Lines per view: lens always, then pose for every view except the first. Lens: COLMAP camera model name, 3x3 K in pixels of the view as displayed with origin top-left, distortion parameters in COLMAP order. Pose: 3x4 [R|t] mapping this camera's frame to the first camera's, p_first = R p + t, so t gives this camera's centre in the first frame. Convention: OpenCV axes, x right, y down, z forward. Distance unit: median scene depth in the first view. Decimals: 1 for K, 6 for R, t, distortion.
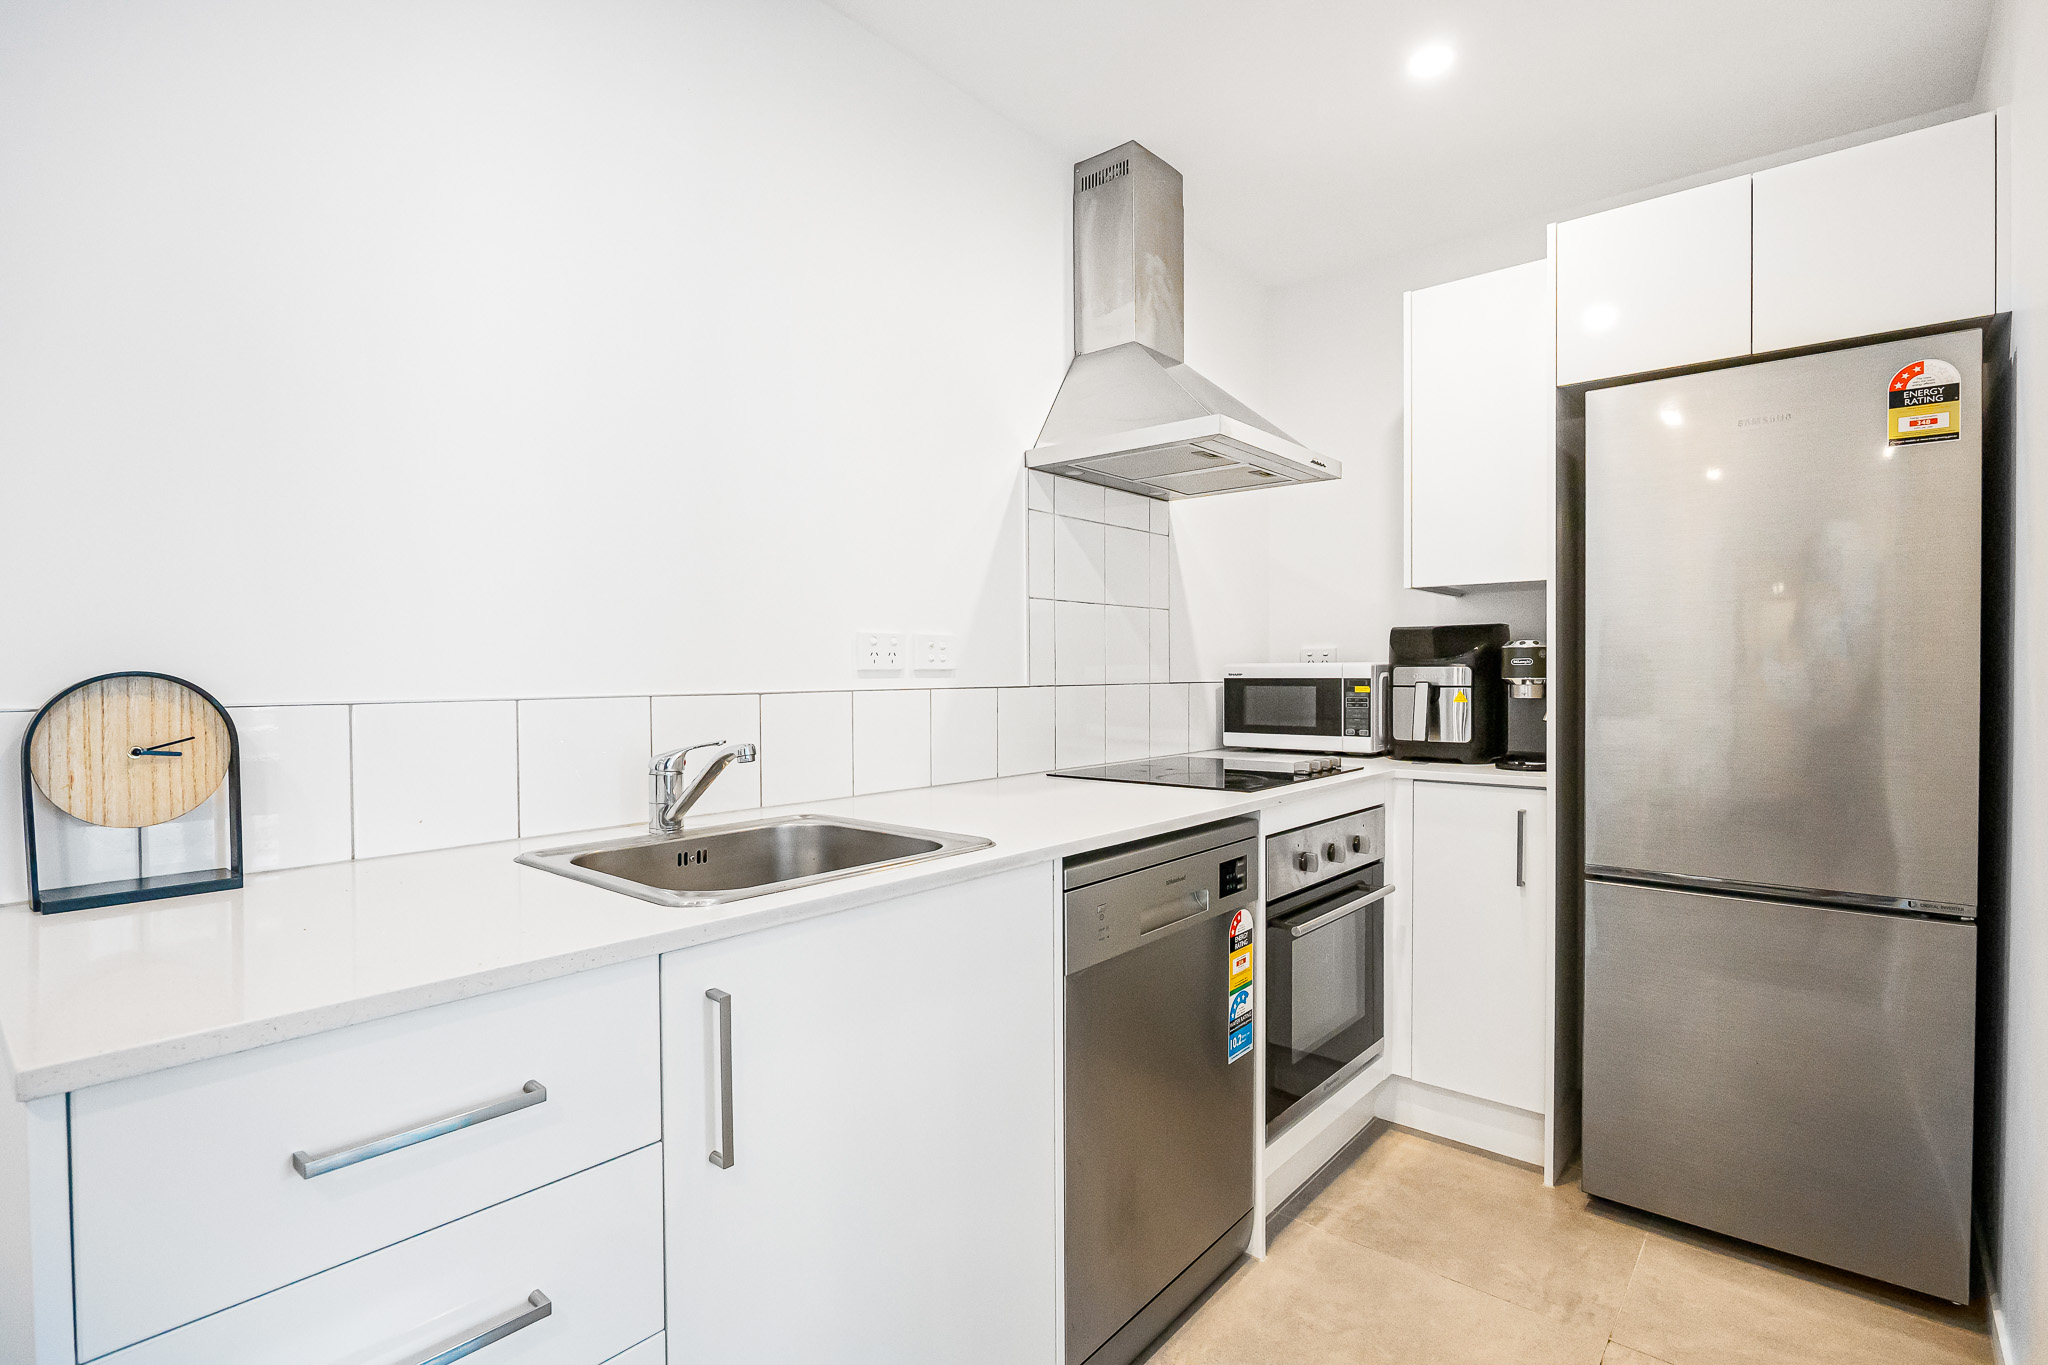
lens RADIAL K [[969.7, 0, 1016.0], [0, 969.7, 685.5], [0, 0, 1]] dist [-0.008848, -0.000079]
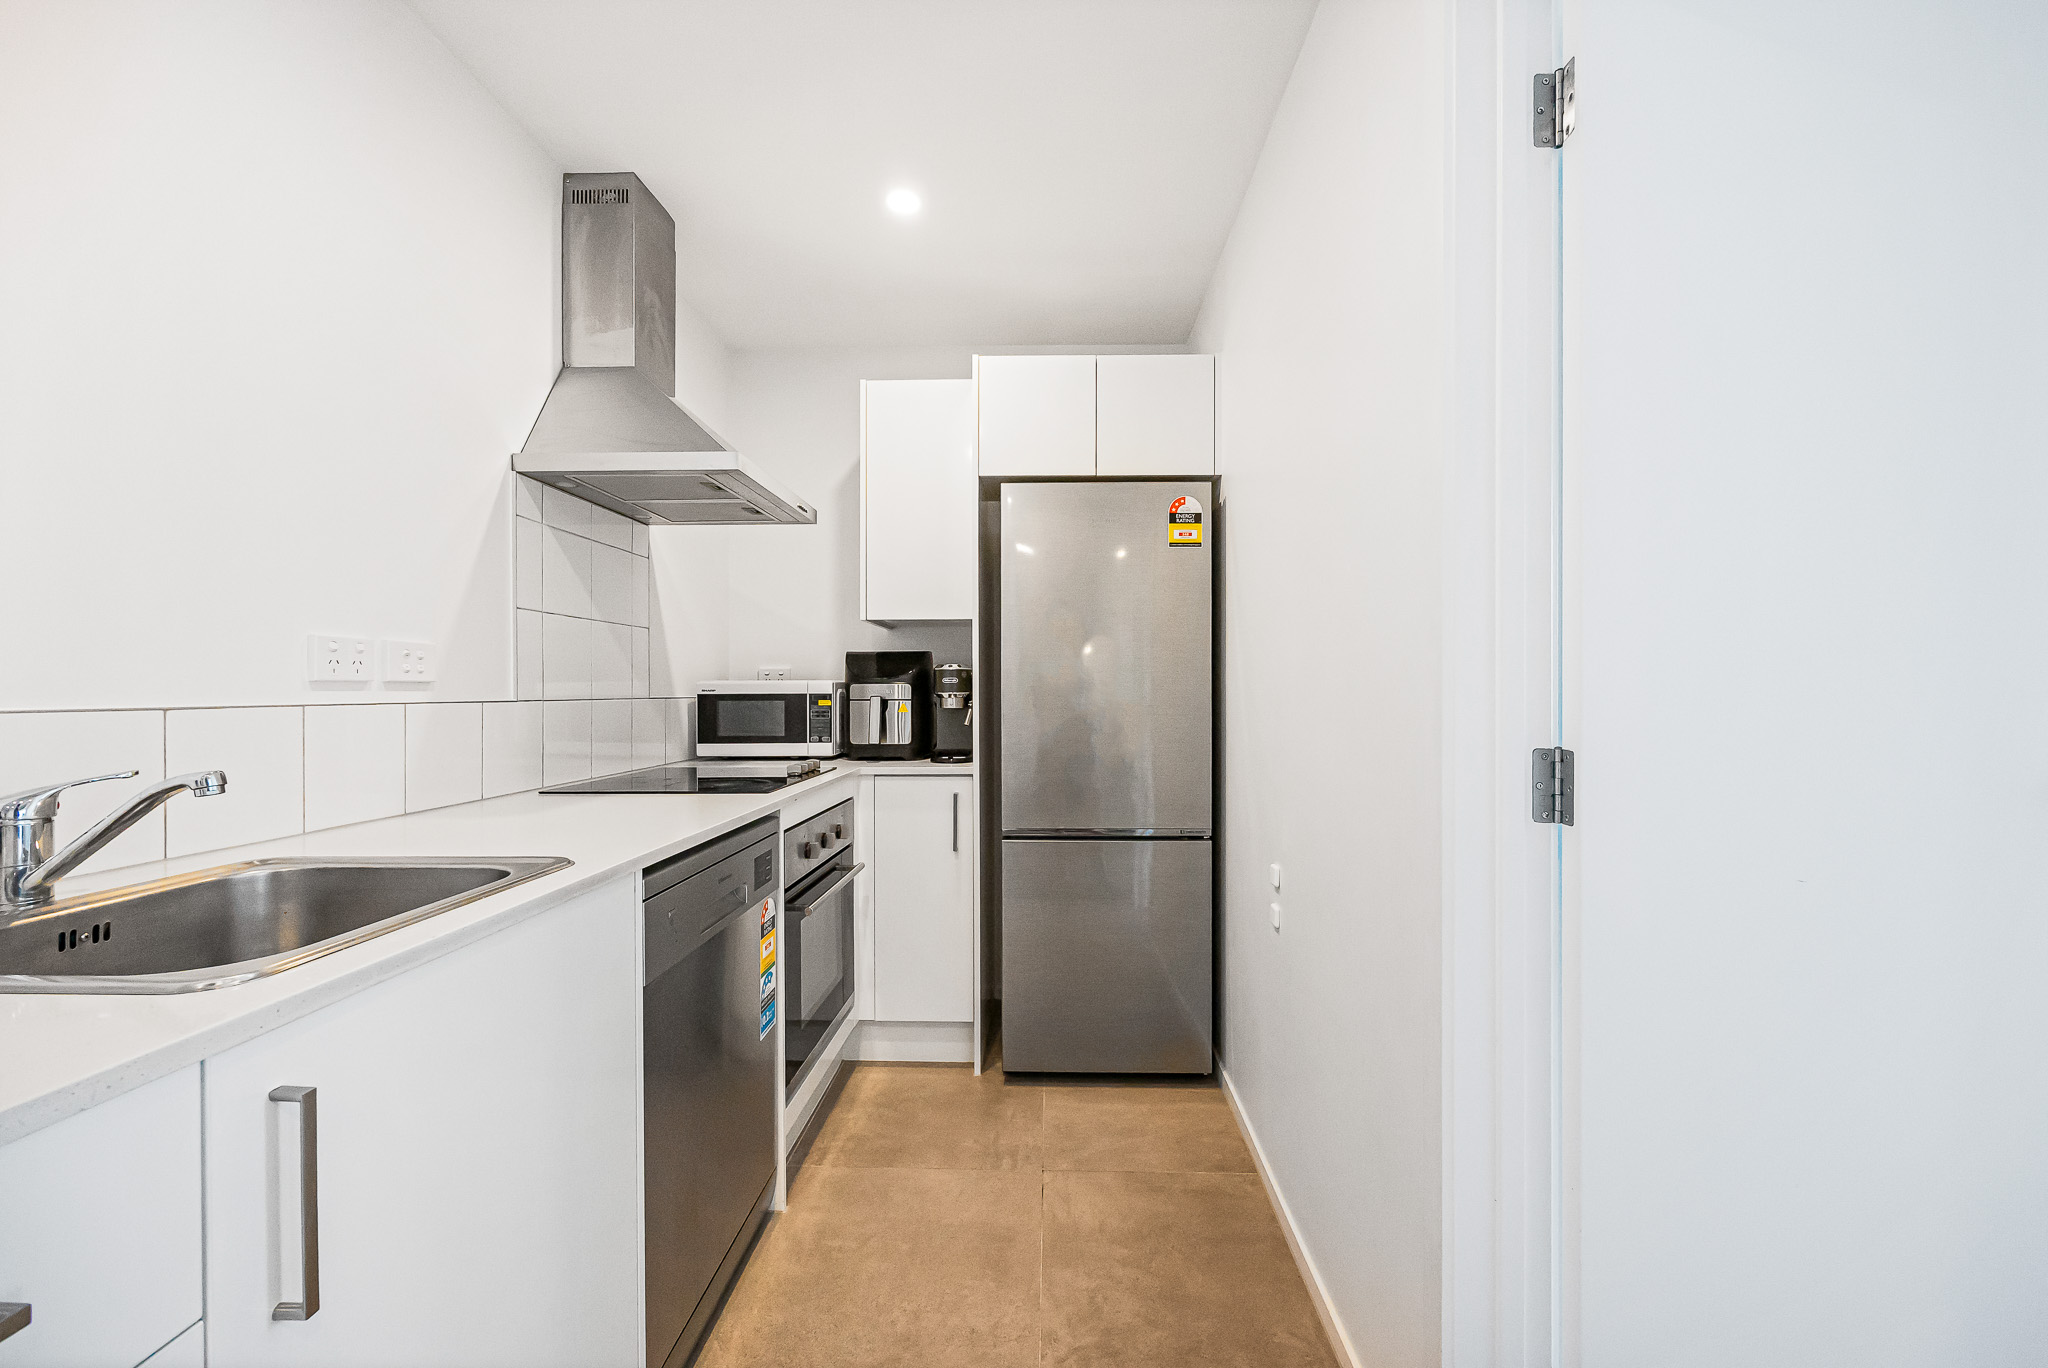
lens RADIAL K [[841.9, 0, 1014.1], [0, 841.9, 690.7], [0, 0, 1]] dist [-0.001723, -0.000407]
pose [[0.780167, 0.002643, 0.625566, -0.139814], [0.008246, 0.999861, -0.014509, 0.007749], [-0.625517, 0.016478, 0.780036, 0.059292]]
